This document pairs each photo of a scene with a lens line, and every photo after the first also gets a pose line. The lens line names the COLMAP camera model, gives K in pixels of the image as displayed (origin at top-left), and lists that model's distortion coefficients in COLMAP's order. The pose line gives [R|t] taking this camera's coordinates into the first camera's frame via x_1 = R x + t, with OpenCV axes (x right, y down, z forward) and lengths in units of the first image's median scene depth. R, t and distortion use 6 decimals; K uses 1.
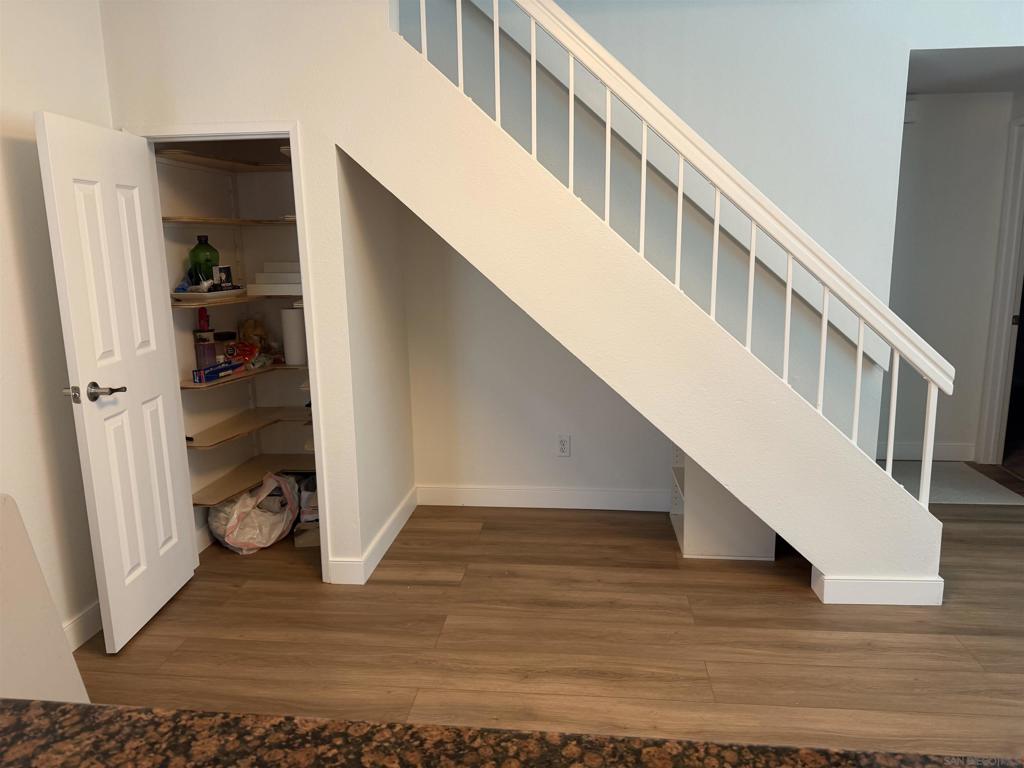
lens RADIAL K [[728.2, 0, 512.0], [0, 728.2, 384.0], [0, 0, 1]] dist [0.033996, -0.046824]
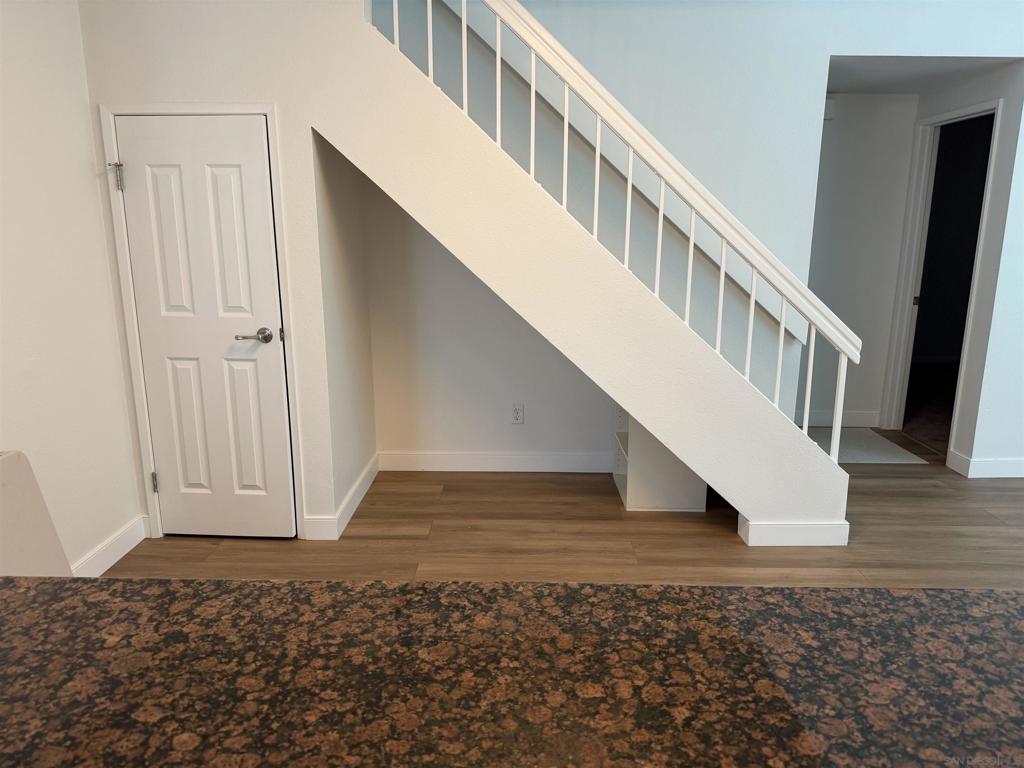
lens RADIAL K [[720.0, 0, 510.0], [0, 720.0, 393.8], [0, 0, 1]] dist [0.095710, -0.171962]
pose [[0.996001, -0.002373, 0.089307, -0.048958], [-0.001313, 0.999150, 0.041196, 0.014737], [-0.089328, -0.041148, 0.995152, -0.094298]]
